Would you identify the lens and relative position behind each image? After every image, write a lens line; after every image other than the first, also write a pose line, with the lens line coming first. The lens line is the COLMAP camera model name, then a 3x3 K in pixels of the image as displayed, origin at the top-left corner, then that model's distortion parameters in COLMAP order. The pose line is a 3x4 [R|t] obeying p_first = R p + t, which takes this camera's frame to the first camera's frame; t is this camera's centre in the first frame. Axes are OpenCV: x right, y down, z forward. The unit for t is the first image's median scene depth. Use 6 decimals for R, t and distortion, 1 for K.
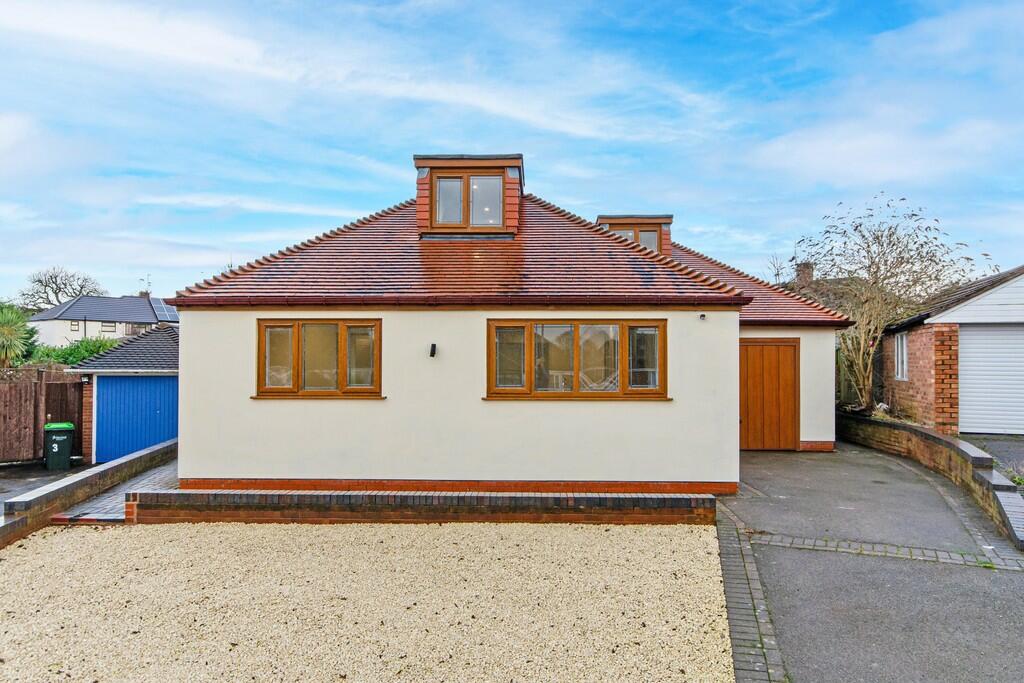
lens RADIAL K [[661.5, 0, 507.8], [0, 661.5, 359.5], [0, 0, 1]] dist [0.000577, -0.000658]
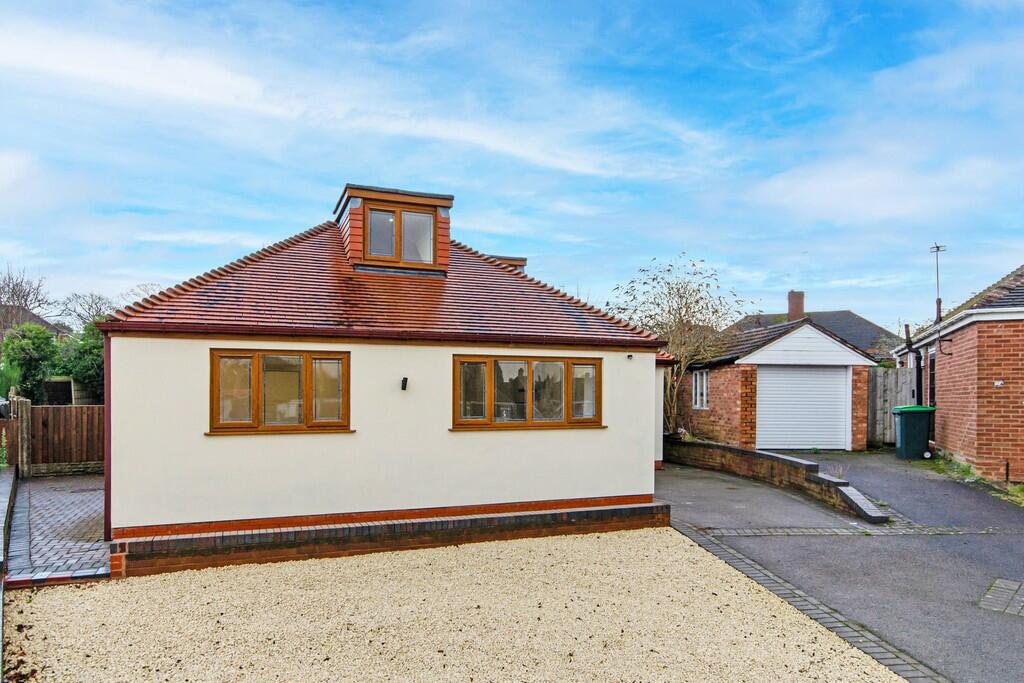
lens RADIAL K [[690.7, 0, 513.5], [0, 690.7, 409.0], [0, 0, 1]] dist [-0.000282, -0.000750]
pose [[0.914847, -0.009513, 0.403688, -0.385993], [-0.001053, 0.999663, 0.025942, -0.002635], [-0.403799, -0.024158, 0.914529, -0.049360]]
